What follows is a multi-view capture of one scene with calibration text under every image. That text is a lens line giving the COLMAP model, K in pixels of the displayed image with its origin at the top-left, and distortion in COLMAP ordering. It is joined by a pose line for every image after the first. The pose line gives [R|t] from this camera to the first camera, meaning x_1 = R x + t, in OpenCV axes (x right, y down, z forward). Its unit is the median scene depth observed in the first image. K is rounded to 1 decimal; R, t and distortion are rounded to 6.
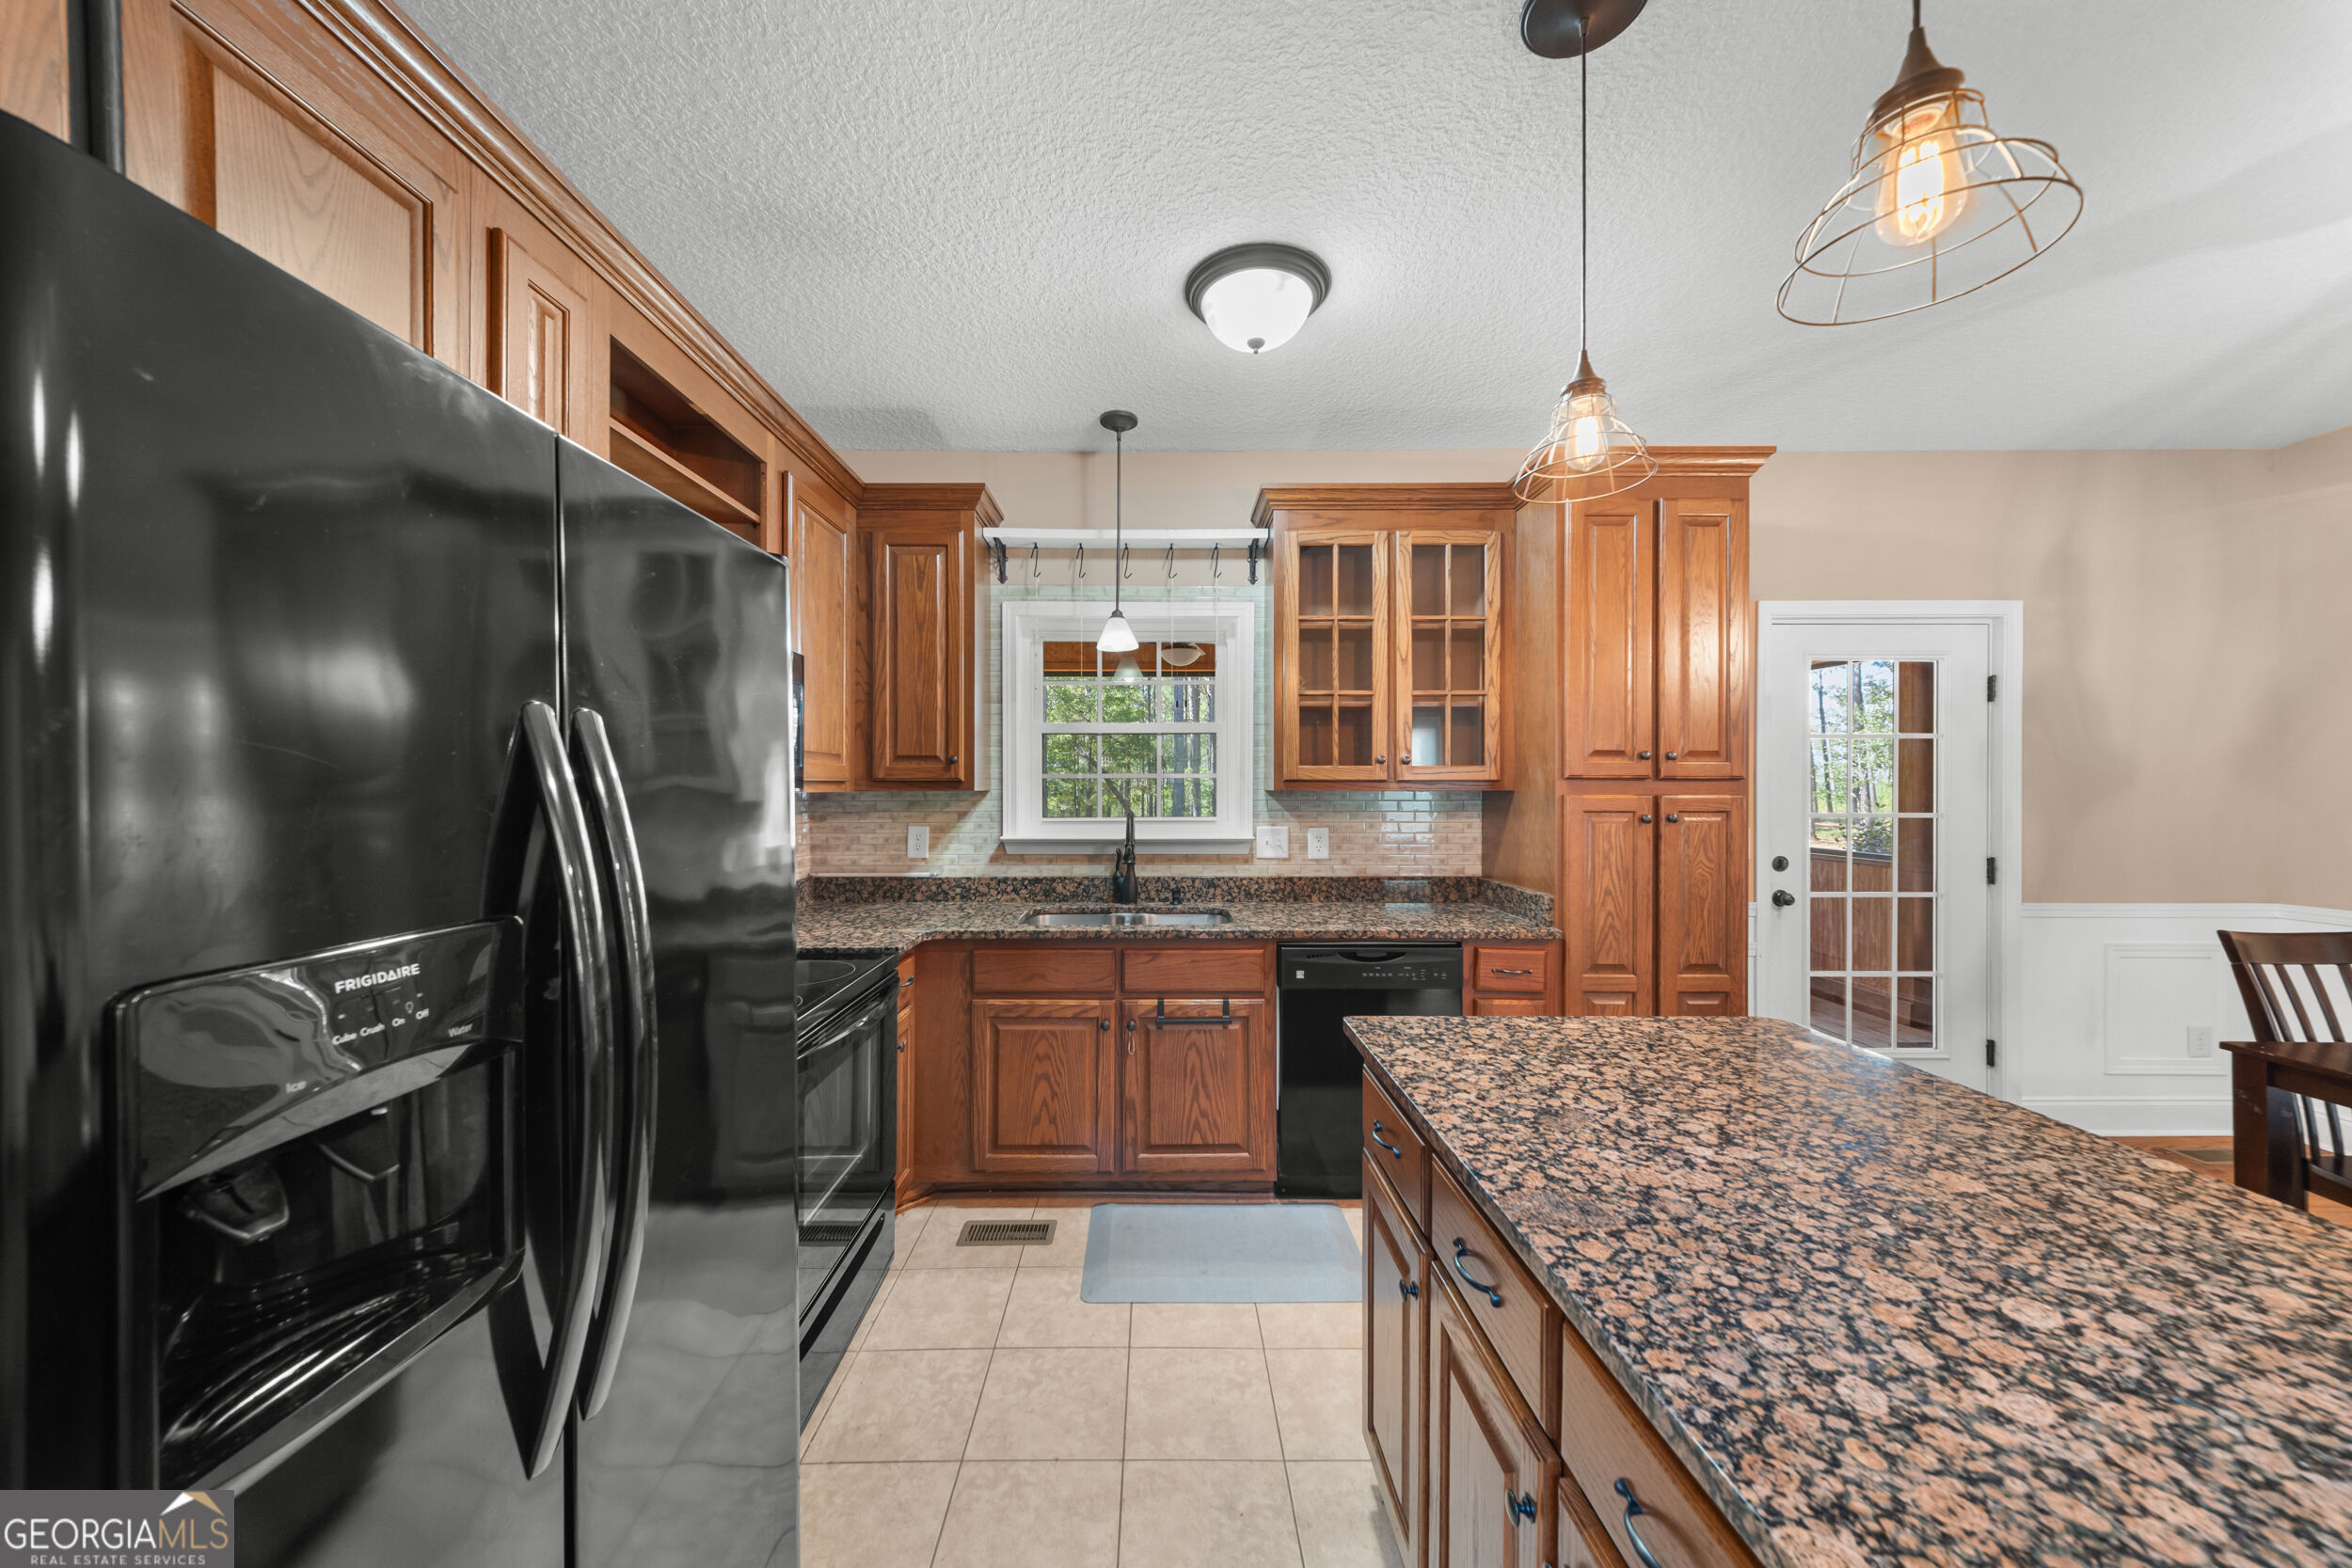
lens RADIAL K [[816.9, 0, 1155.4], [0, 816.9, 780.0], [0, 0, 1]] dist [0.009579, -0.002198]
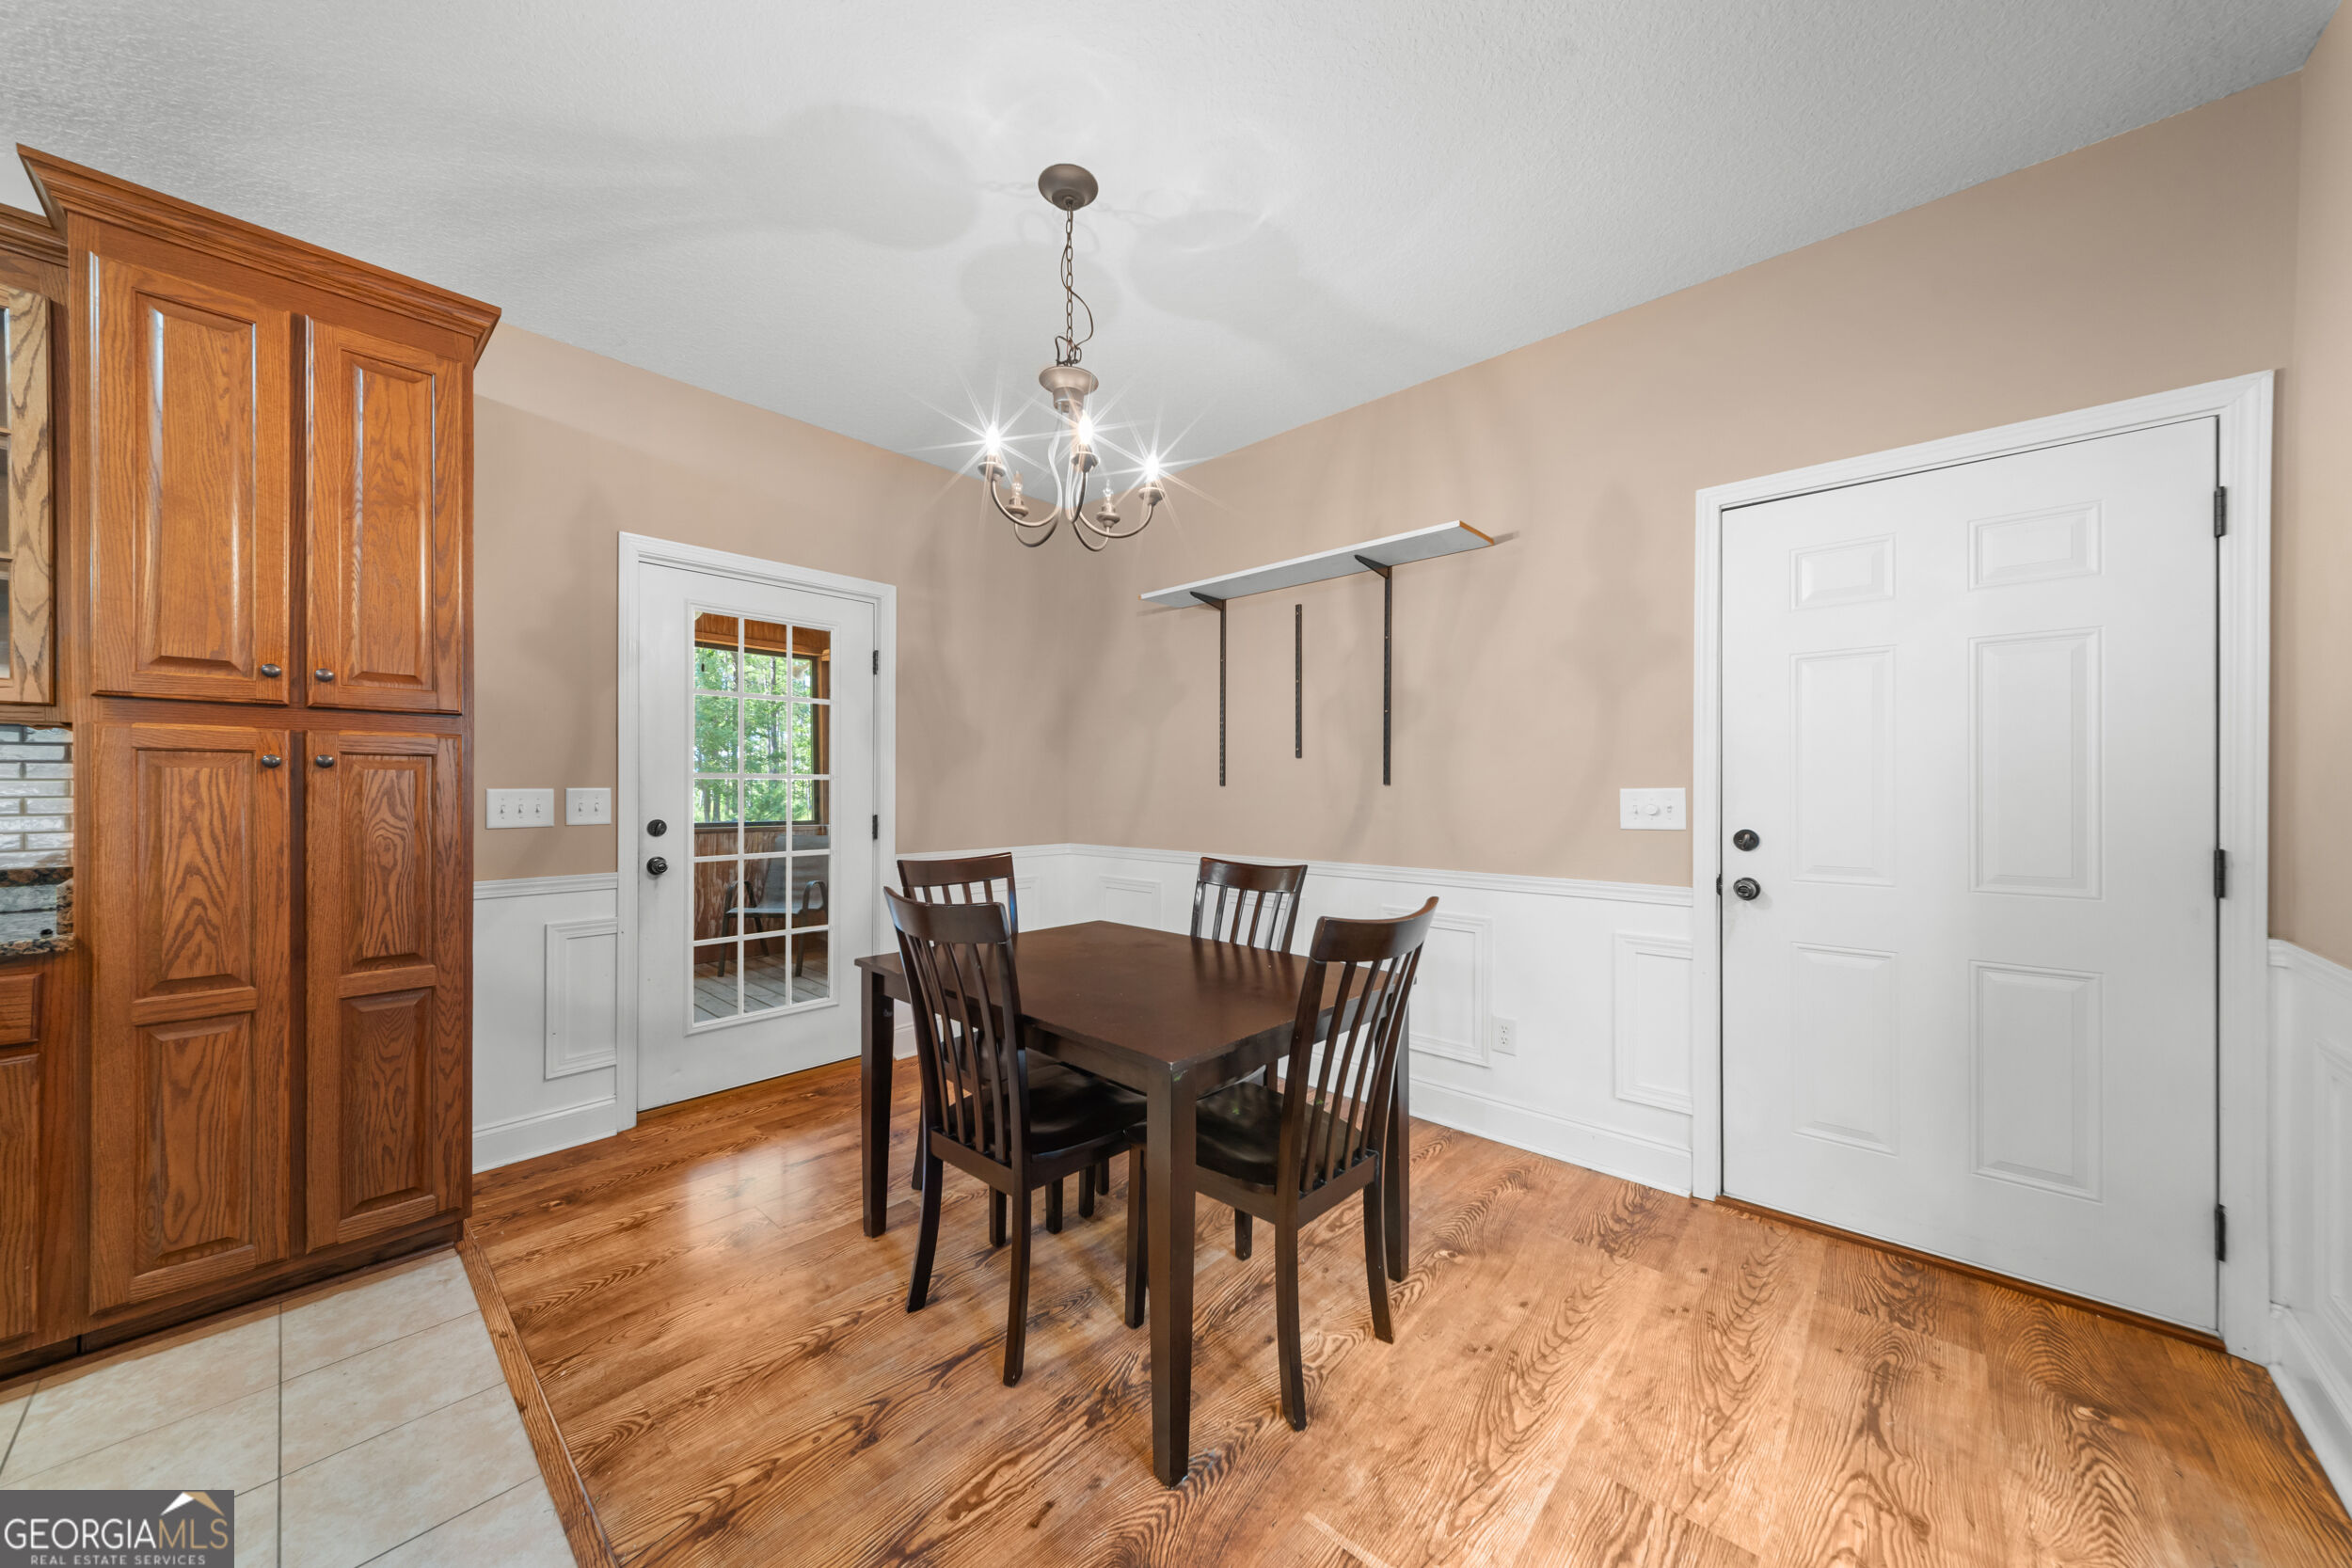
lens RADIAL K [[816.9, 0, 1138.7], [0, 816.9, 788.4], [0, 0, 1]] dist [0.009579, -0.002198]
pose [[0.697125, -0.001586, 0.716947, 0.604617], [-0.006112, 0.999948, 0.008156, 0.059305], [-0.716923, -0.010067, 0.697079, -0.024585]]
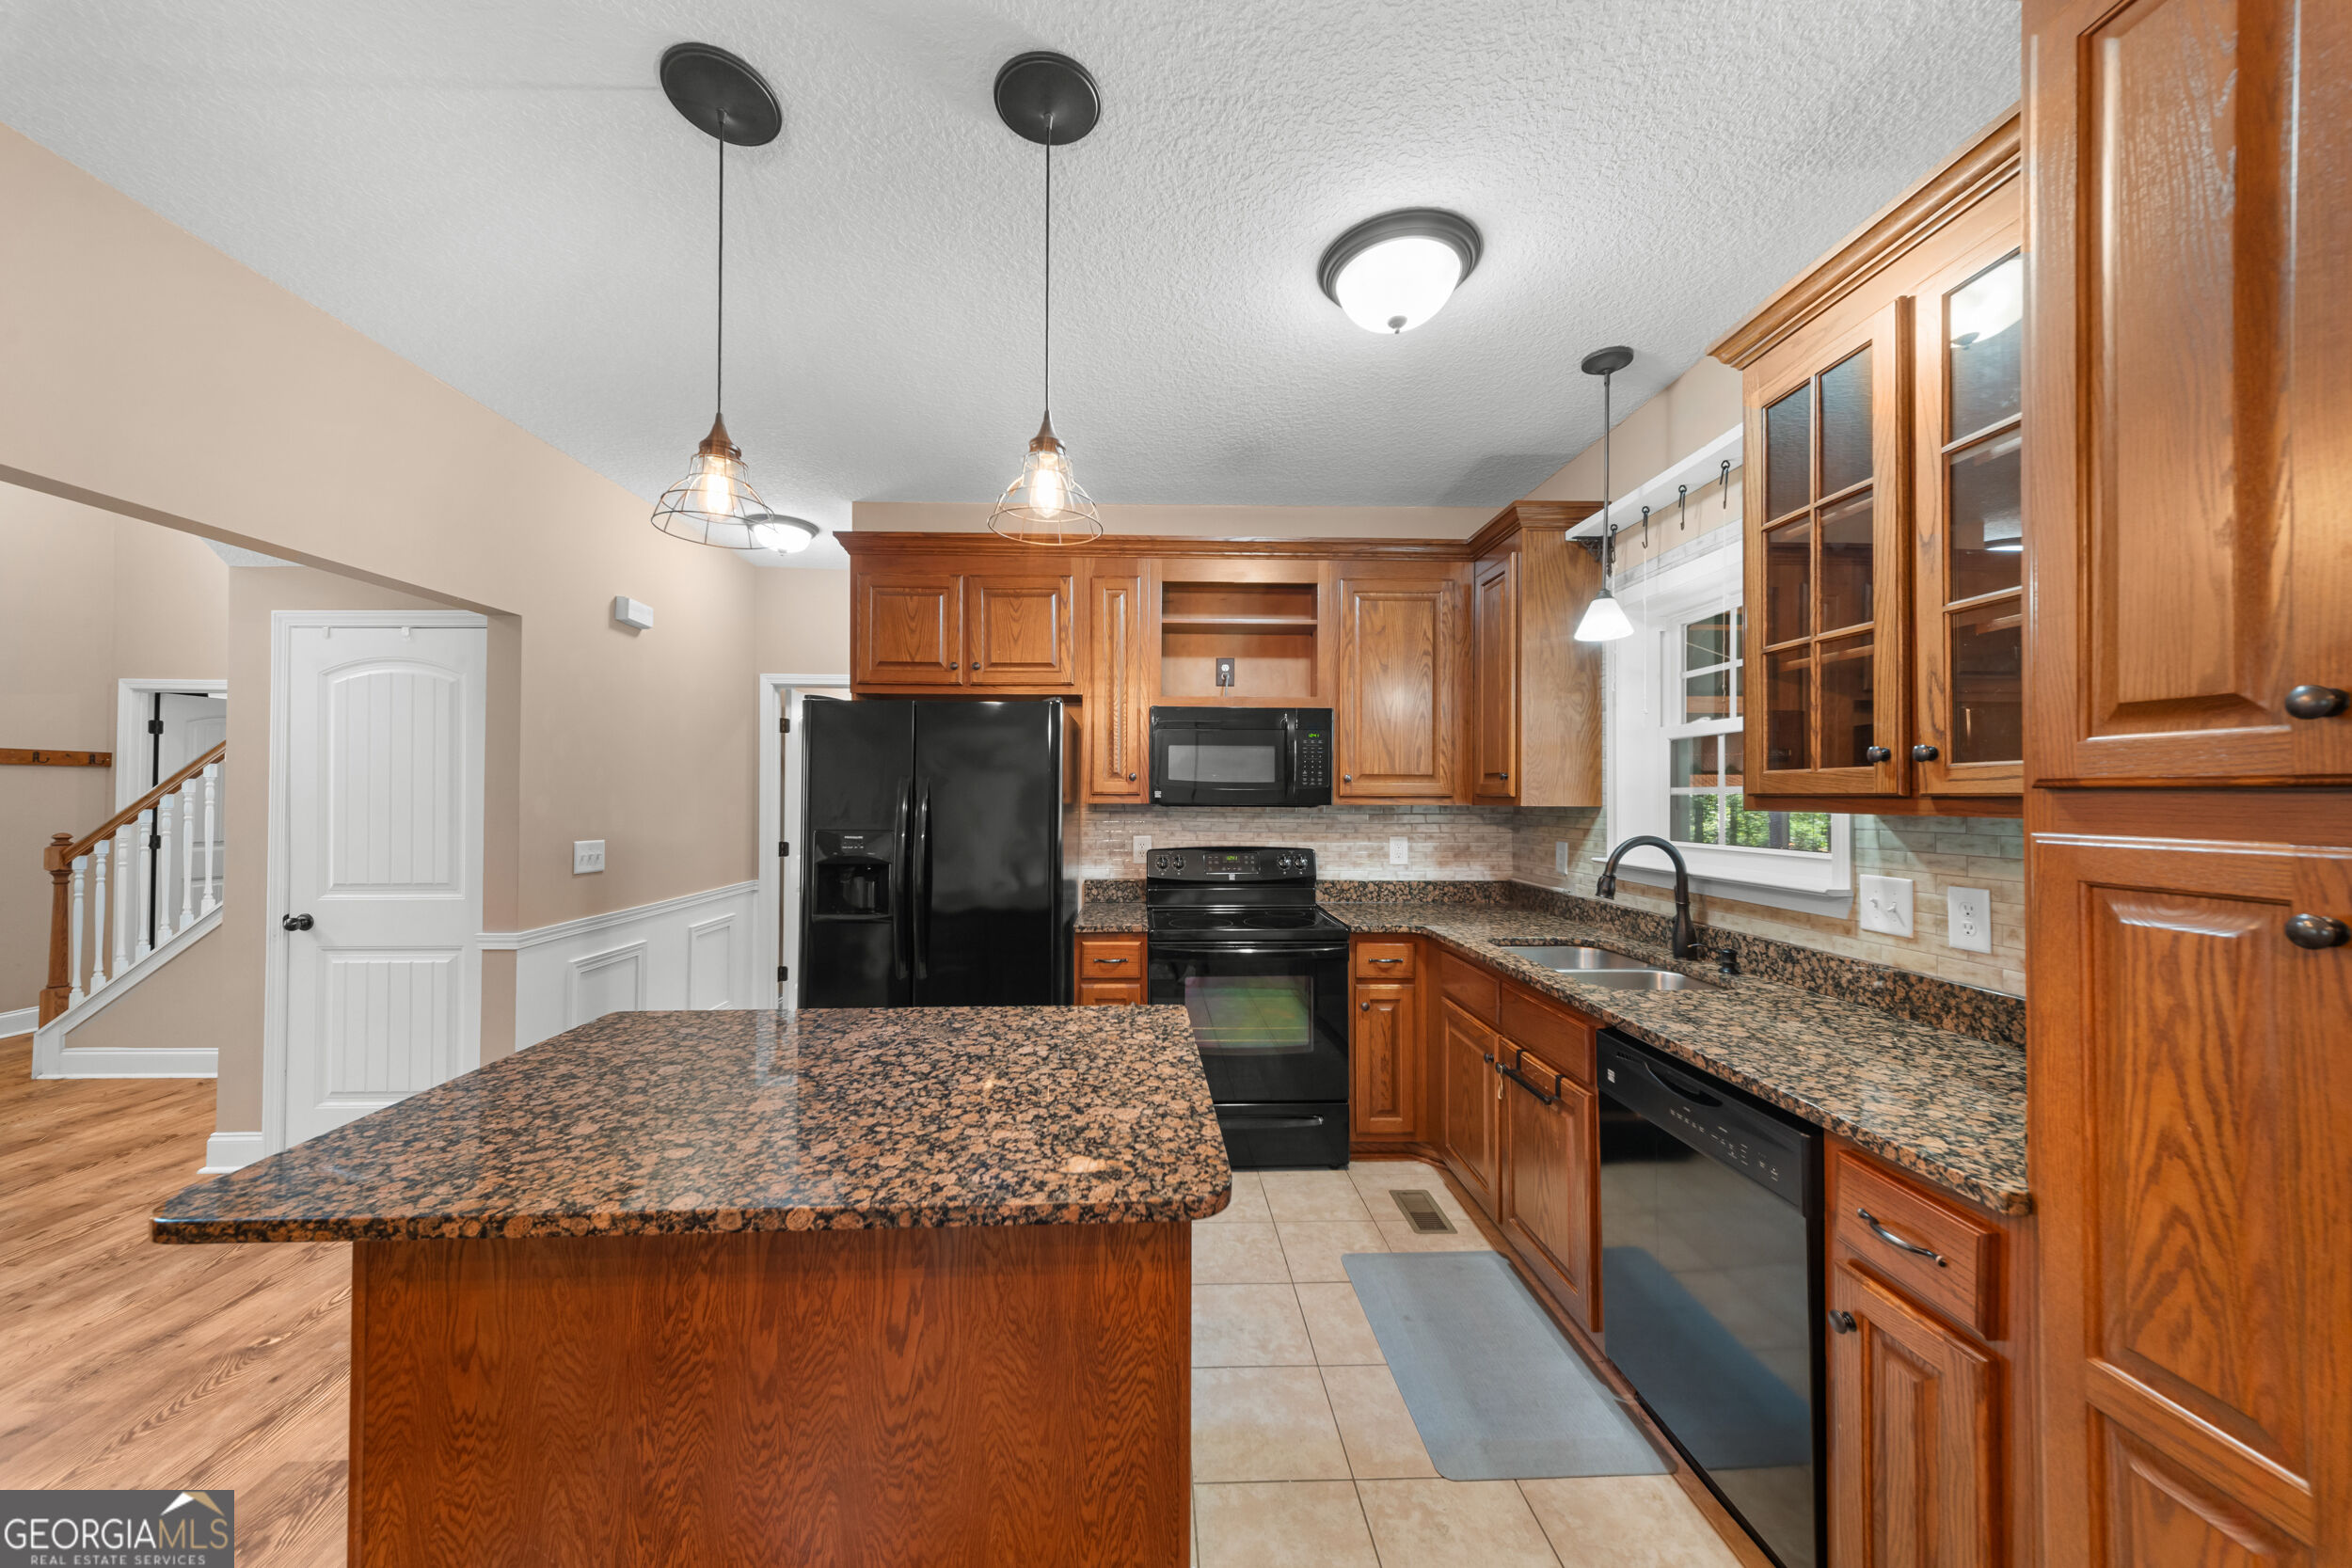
lens RADIAL K [[816.9, 0, 1169.8], [0, 816.9, 788.6], [0, 0, 1]] dist [0.009579, -0.002198]
pose [[0.028155, -0.009527, -0.999558, 0.856032], [-0.002031, 0.999952, -0.009588, 0.002455], [0.999601, 0.002300, 0.028135, 0.598936]]
